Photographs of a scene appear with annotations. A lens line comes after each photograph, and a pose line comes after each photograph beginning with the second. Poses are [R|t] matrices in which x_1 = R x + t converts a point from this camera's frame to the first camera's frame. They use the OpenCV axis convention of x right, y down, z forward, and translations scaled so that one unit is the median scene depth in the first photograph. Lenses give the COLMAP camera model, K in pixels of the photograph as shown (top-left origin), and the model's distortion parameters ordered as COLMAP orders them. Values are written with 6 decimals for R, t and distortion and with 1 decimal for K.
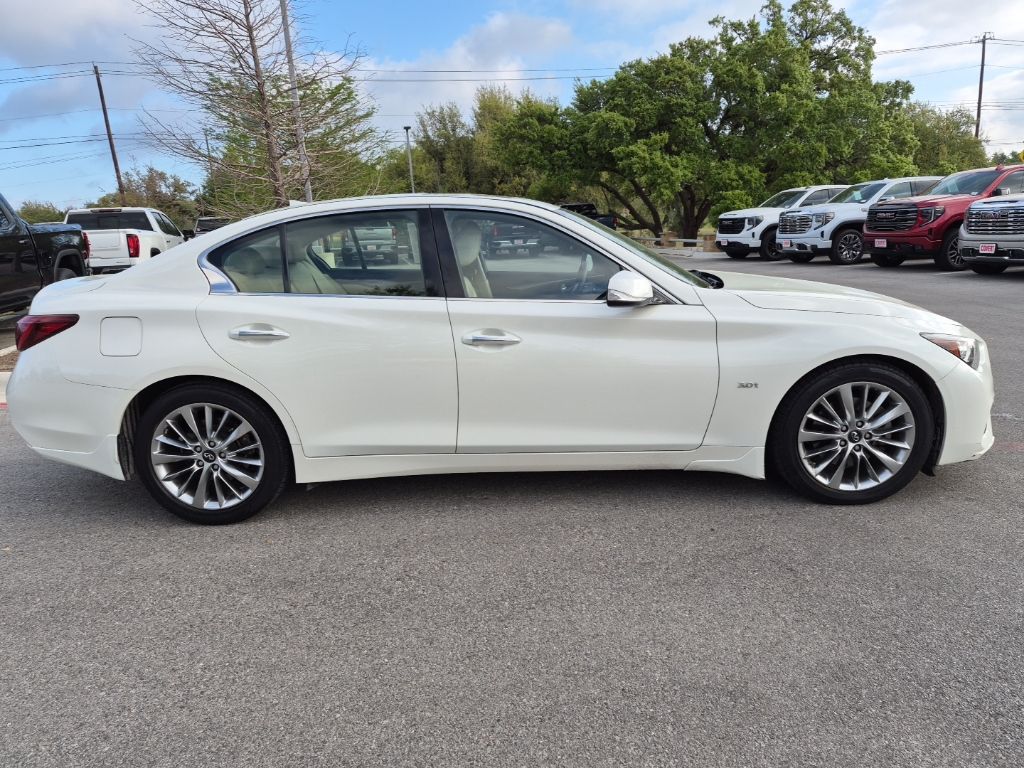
lens RADIAL K [[713.7, 0, 510.6], [0, 713.7, 381.0], [0, 0, 1]] dist [0.066442, -0.056011]
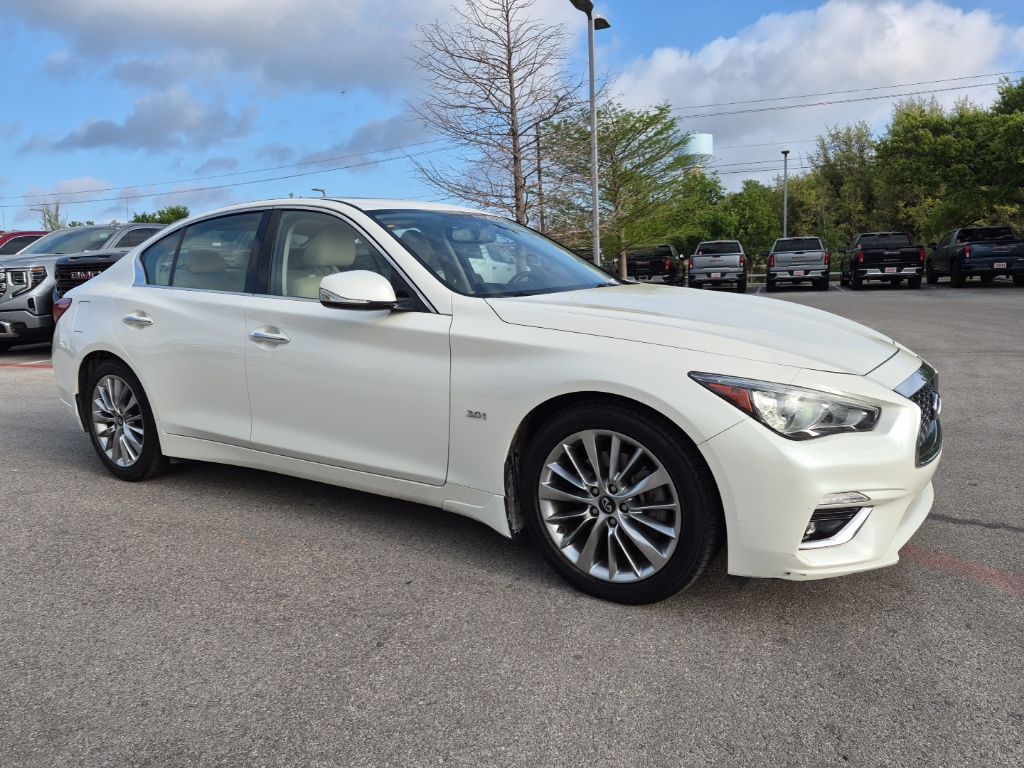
lens RADIAL K [[713.7, 0, 506.9], [0, 713.7, 362.3], [0, 0, 1]] dist [0.066442, -0.056011]
pose [[0.845027, 0.086356, -0.527704, 0.742484], [-0.121771, 0.992021, -0.032657, -0.029683], [0.520673, 0.091855, 0.848800, 0.312412]]
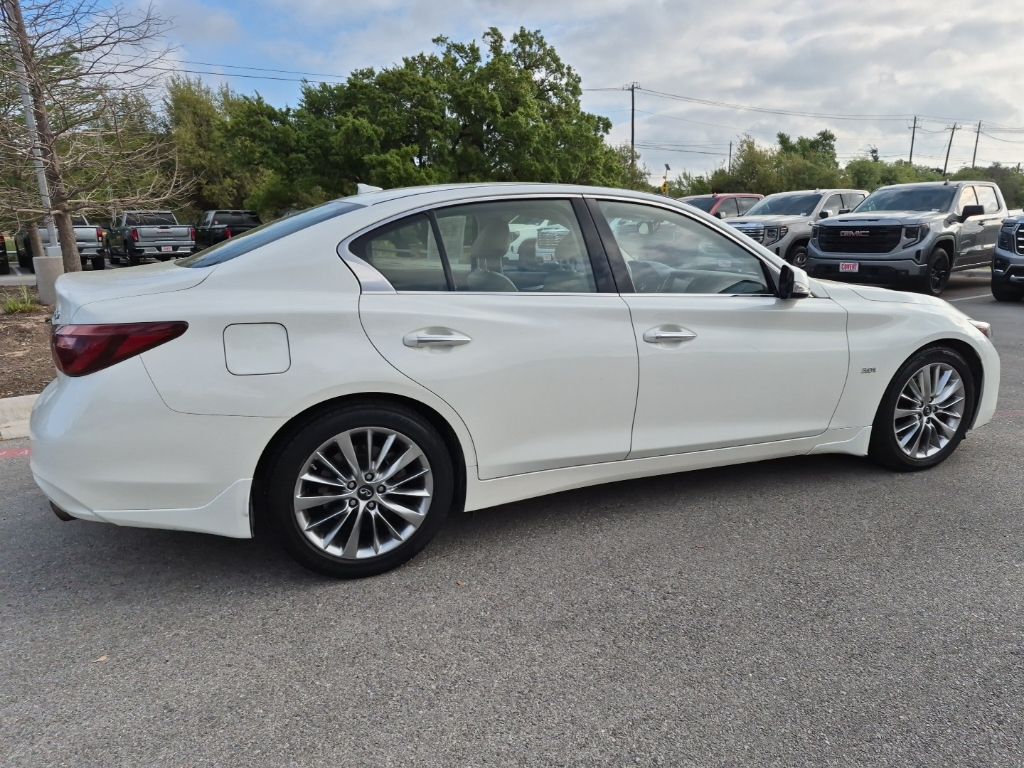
lens RADIAL K [[713.7, 0, 509.9], [0, 713.7, 386.5], [0, 0, 1]] dist [0.066442, -0.056011]
pose [[0.915663, -0.057987, 0.397742, -0.581668], [0.061503, 0.998099, 0.003925, -0.007507], [-0.397214, 0.020869, 0.917489, 0.194265]]
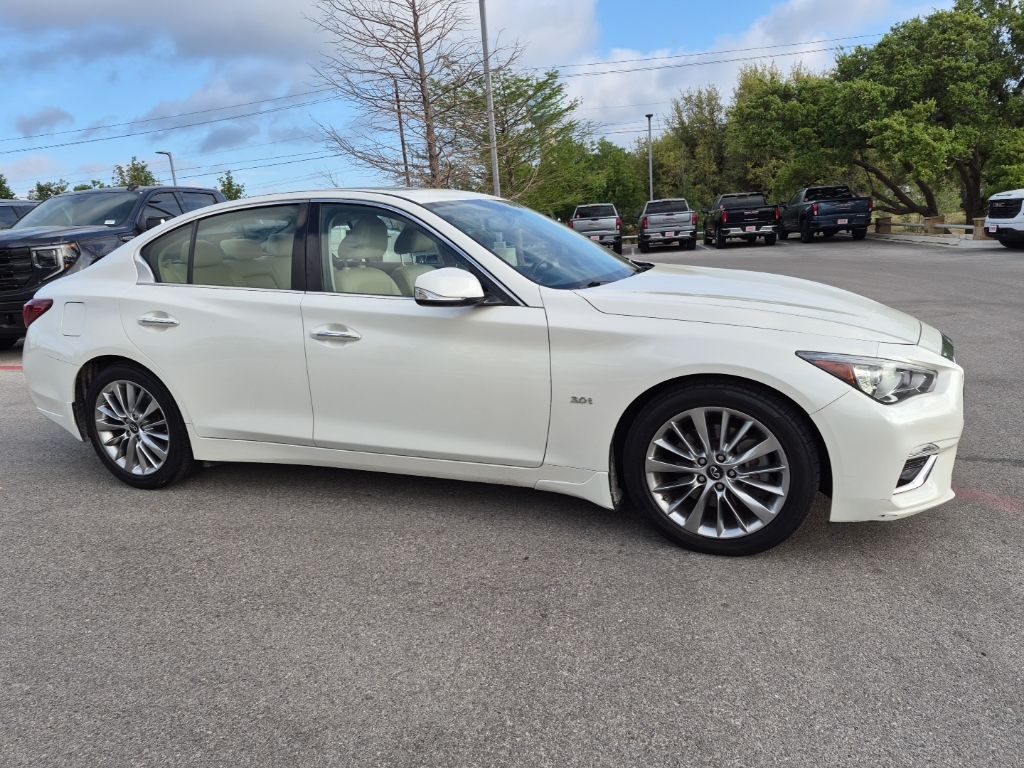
lens RADIAL K [[713.7, 0, 512.3], [0, 713.7, 377.6], [0, 0, 1]] dist [0.066442, -0.056011]
pose [[0.933755, 0.064202, -0.352108, 0.529287], [-0.061085, 0.997933, 0.019968, -0.032498], [0.352663, 0.002863, 0.935746, 0.149477]]
